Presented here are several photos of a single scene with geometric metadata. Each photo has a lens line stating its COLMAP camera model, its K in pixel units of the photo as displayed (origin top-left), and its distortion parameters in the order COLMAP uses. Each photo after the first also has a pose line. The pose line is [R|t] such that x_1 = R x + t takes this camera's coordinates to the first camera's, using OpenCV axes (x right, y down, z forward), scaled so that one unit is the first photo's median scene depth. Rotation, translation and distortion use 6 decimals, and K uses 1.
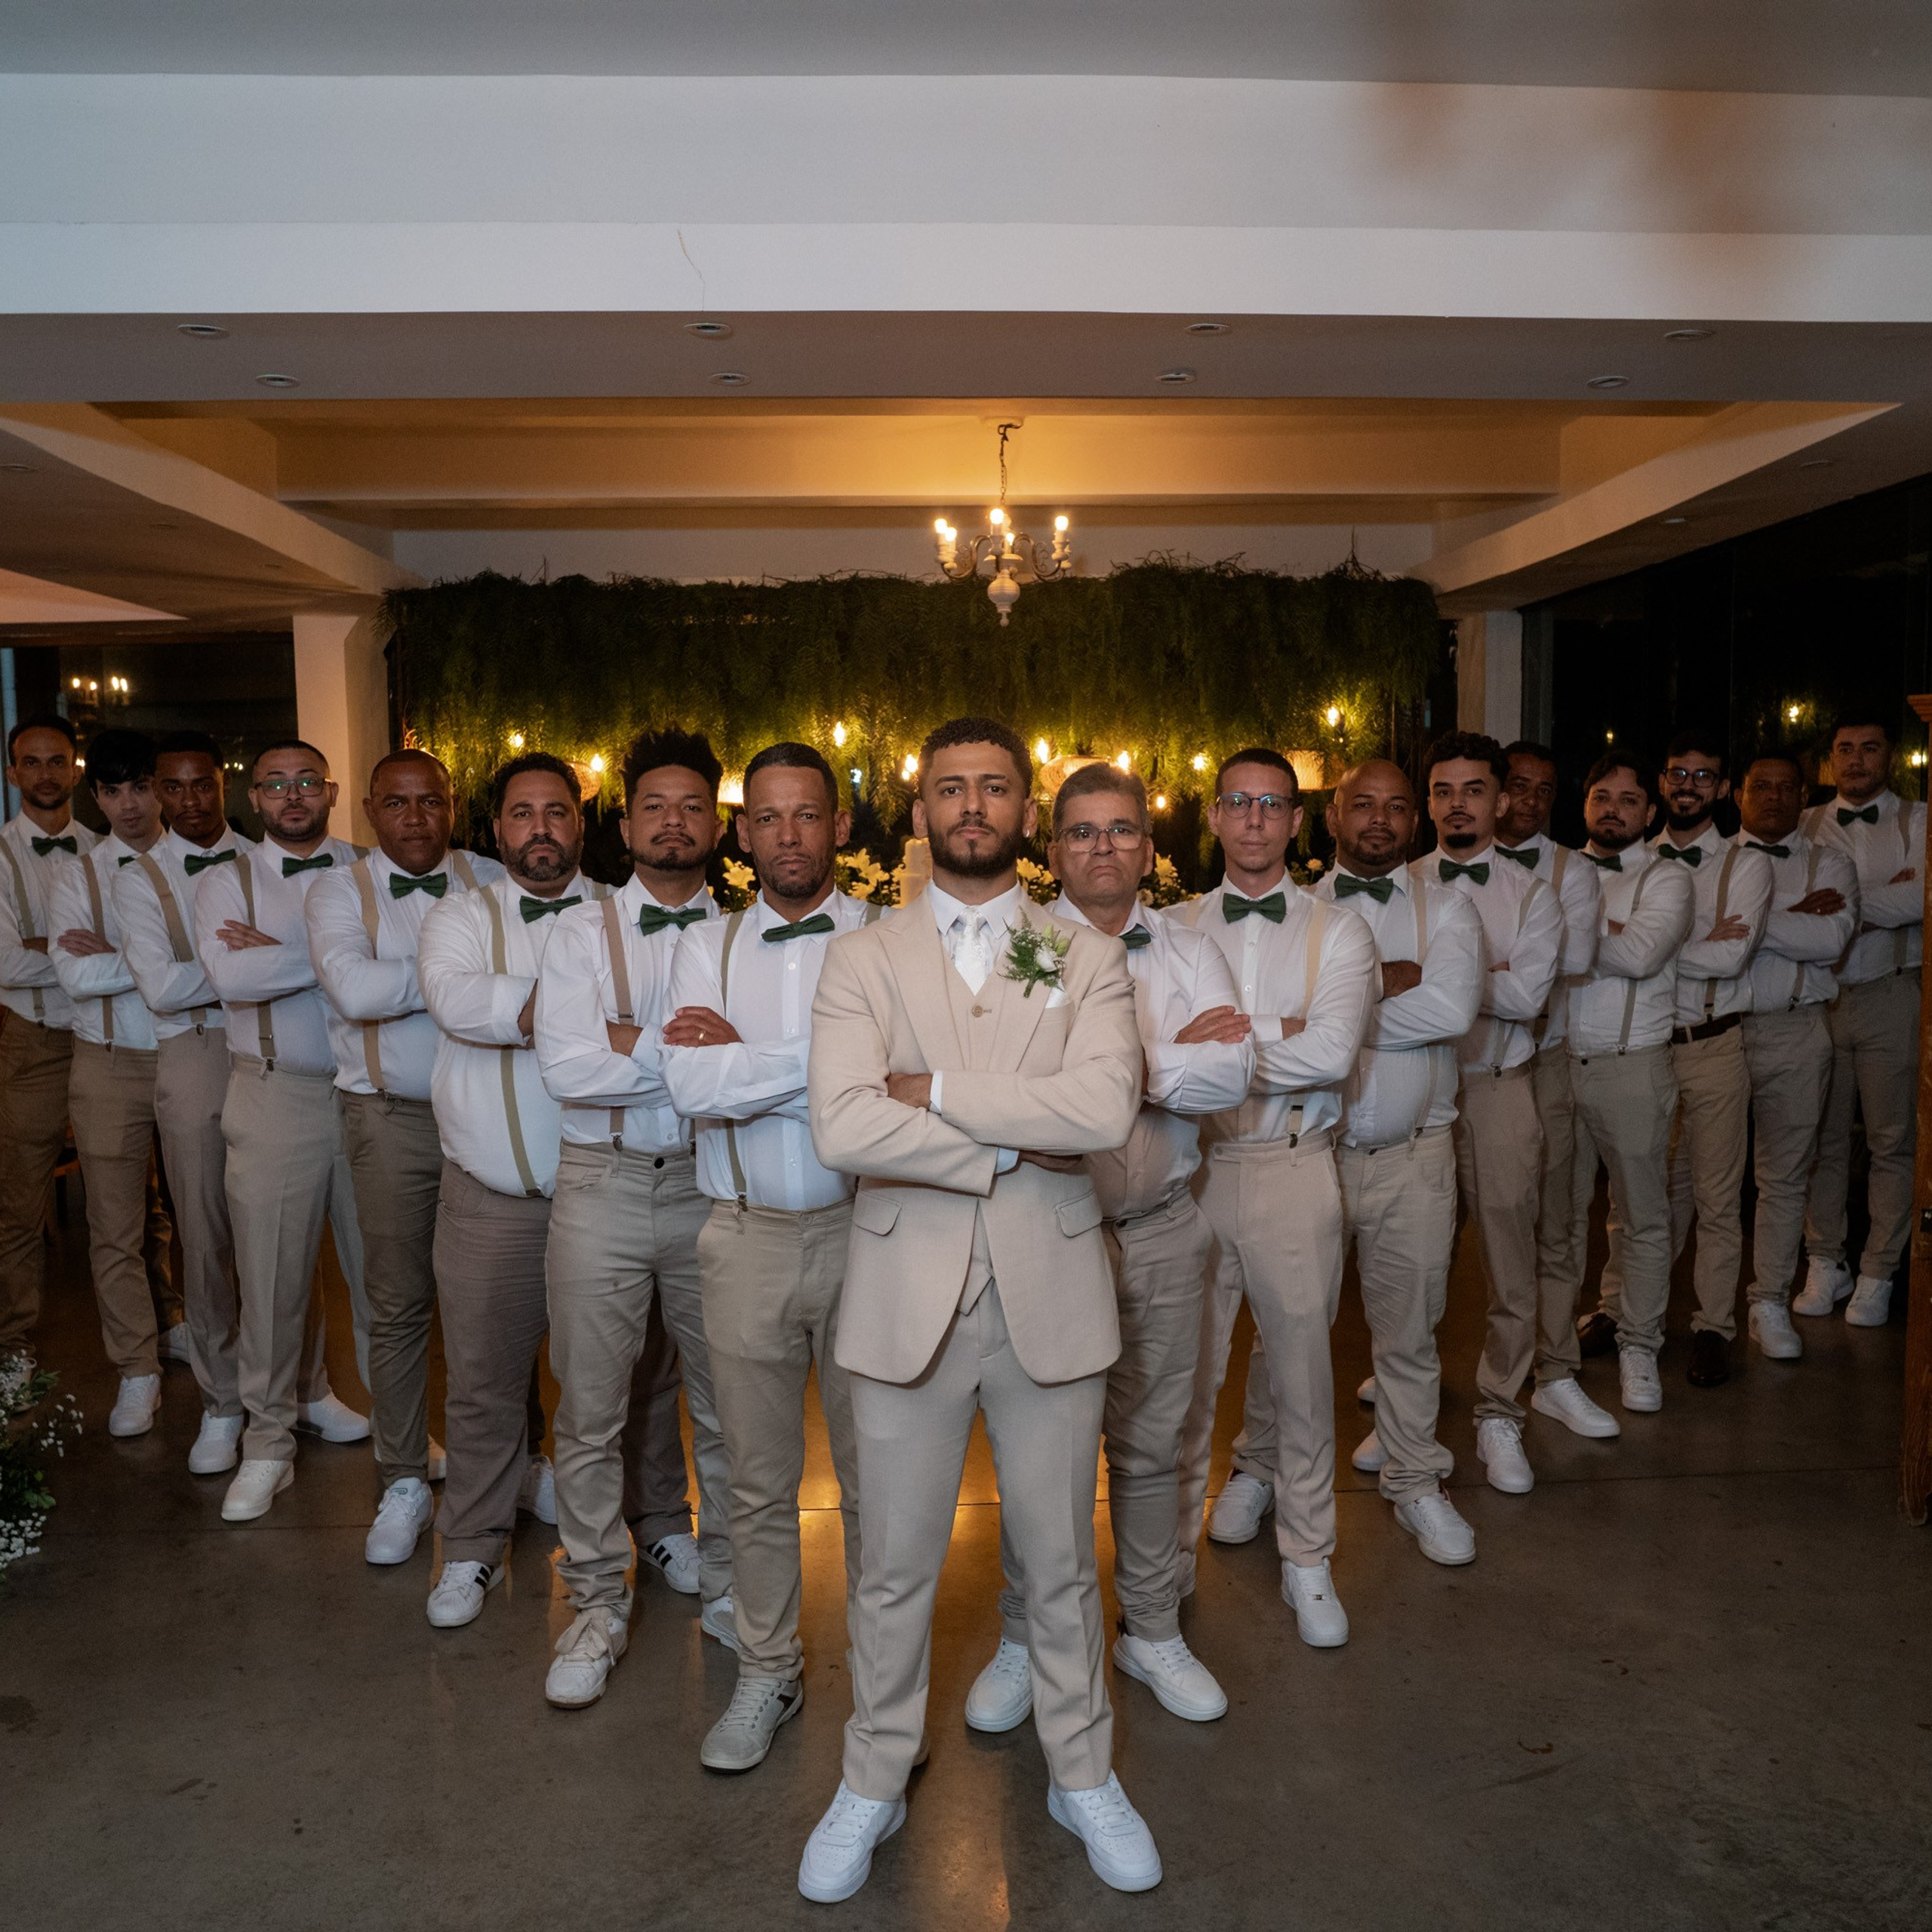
lens RADIAL K [[1563.6, 0, 966.0], [0, 1563.6, 966.0], [0, 0, 1]] dist [-0.007876, -0.000626]
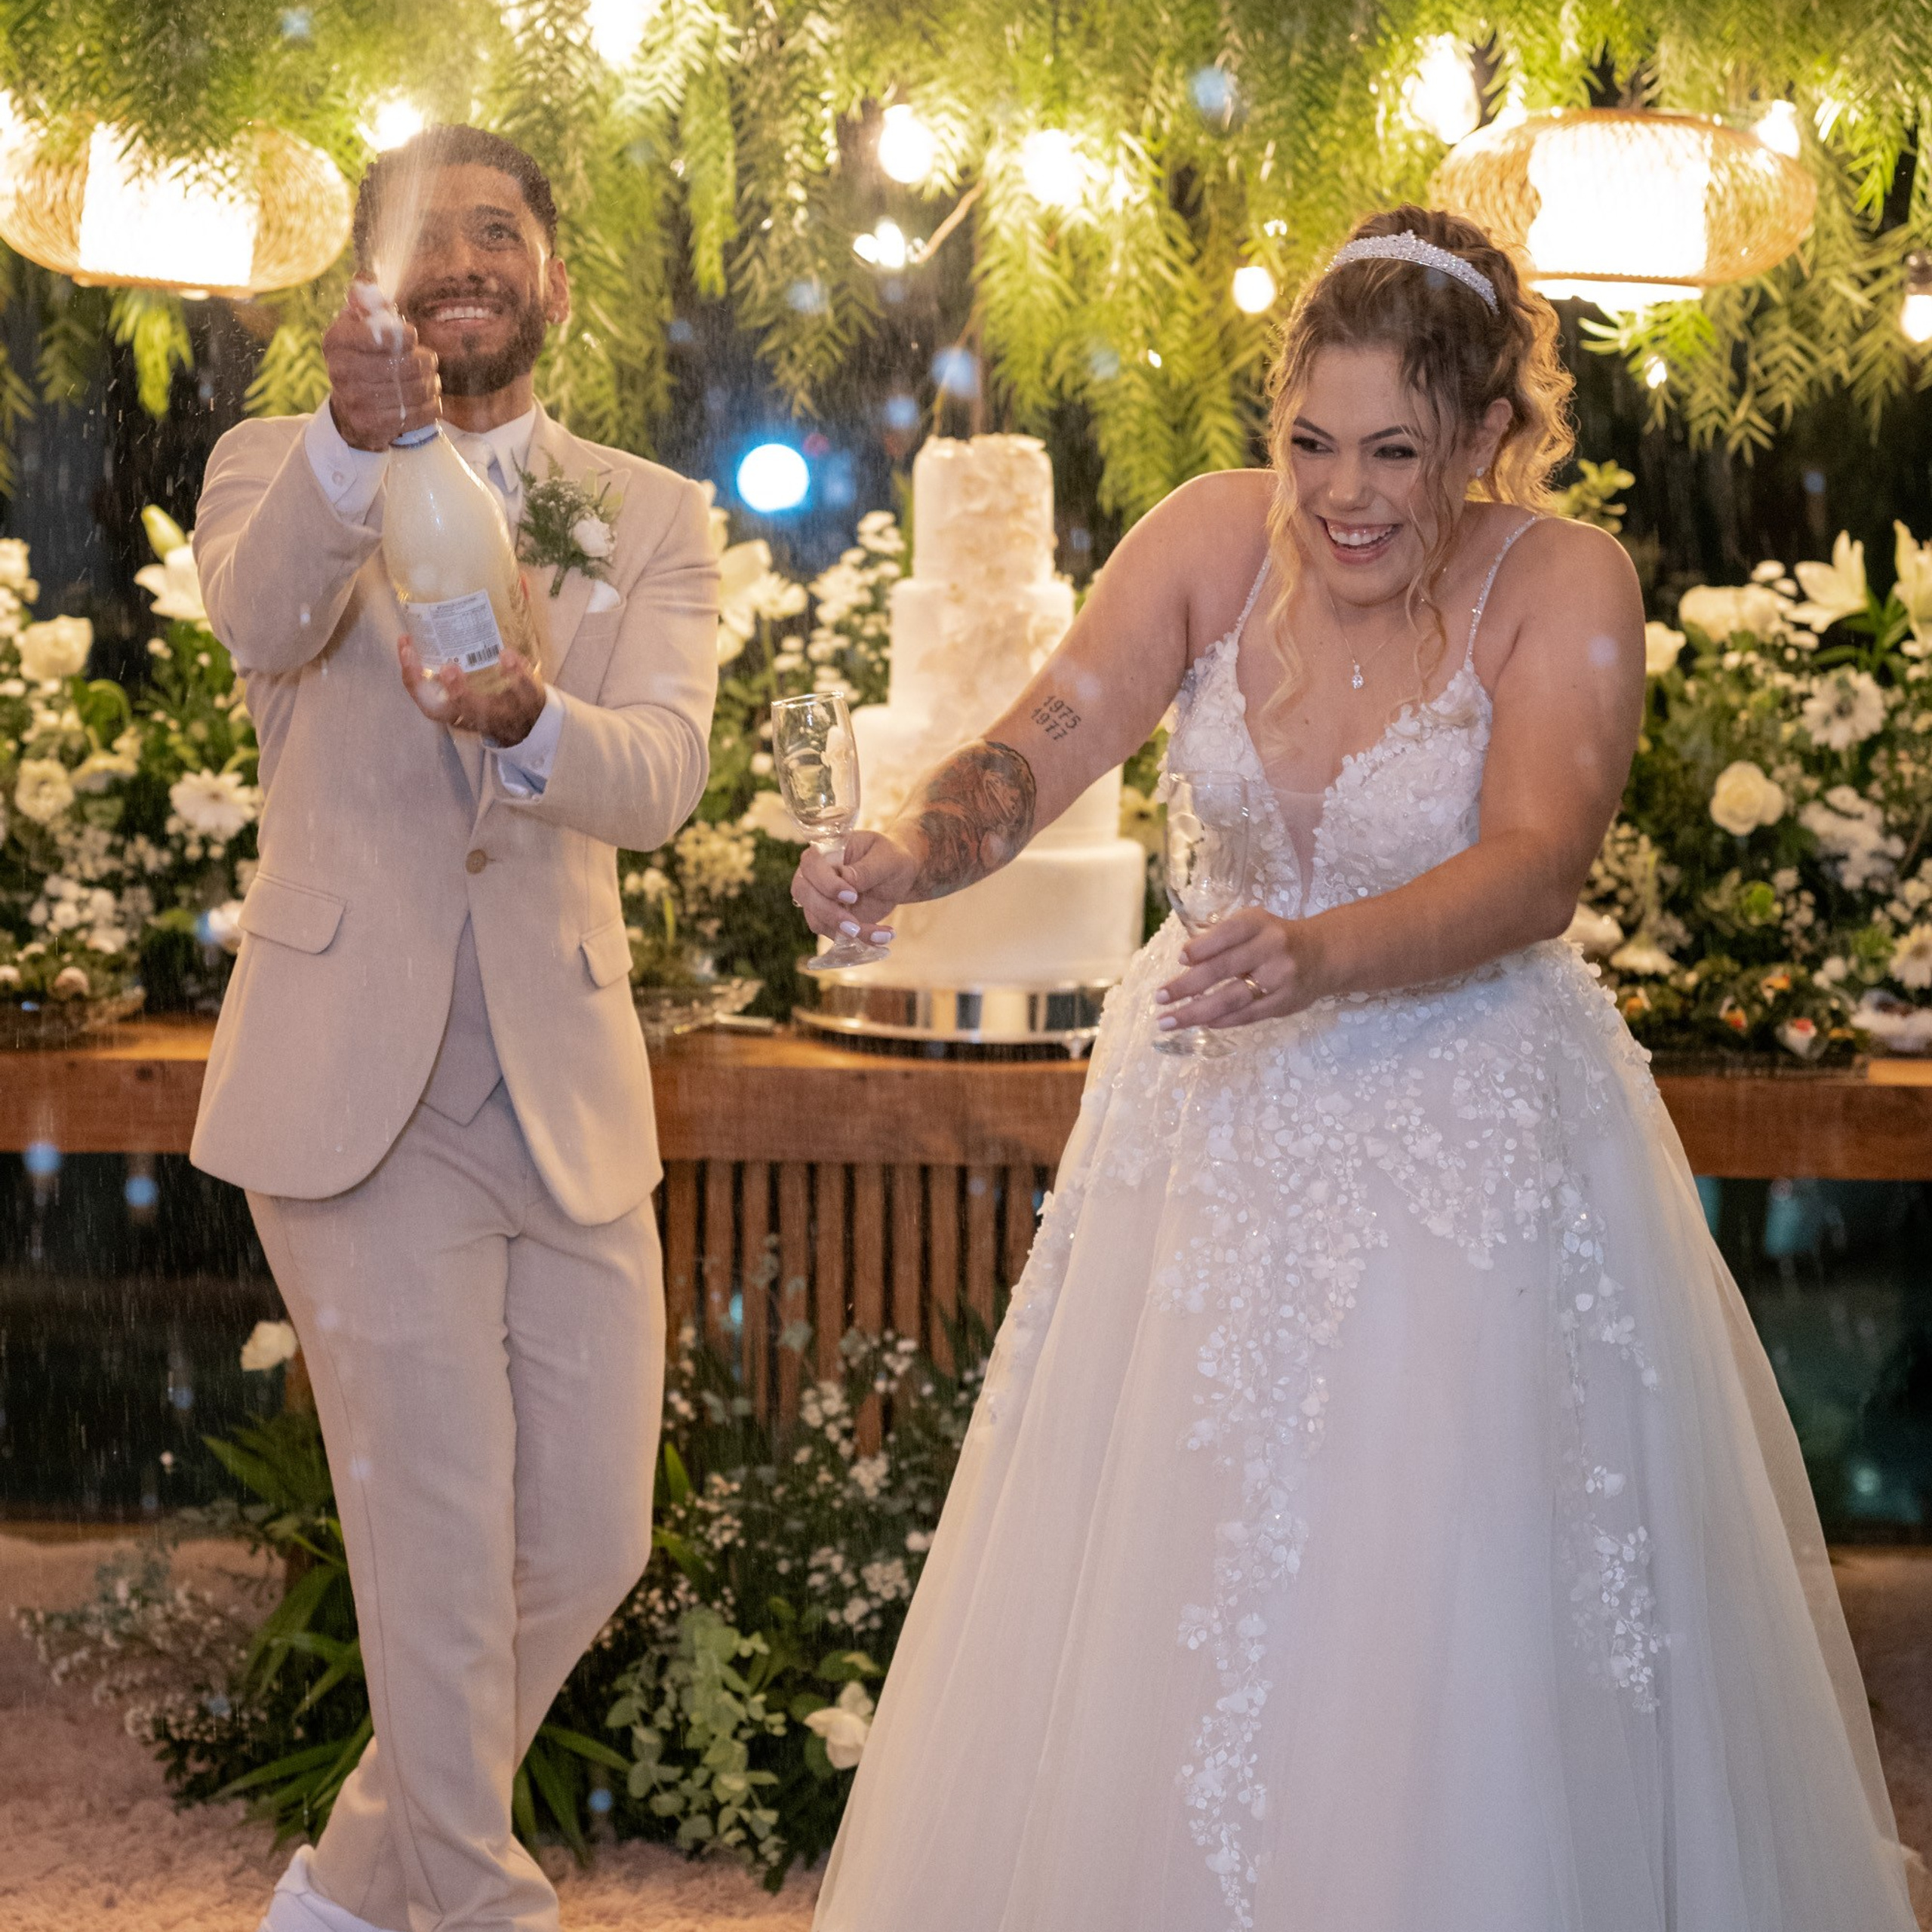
lens RADIAL K [[4619.4, 0, 794.0], [0, 4619.4, 970.7], [0, 0, 1]] dist [0.098704, -0.164602]
pose [[0.997910, 0.025808, -0.059242, -0.005964], [-0.025663, 0.999666, 0.003205, -0.000444], [0.059305, -0.001678, 0.998238, 0.279322]]
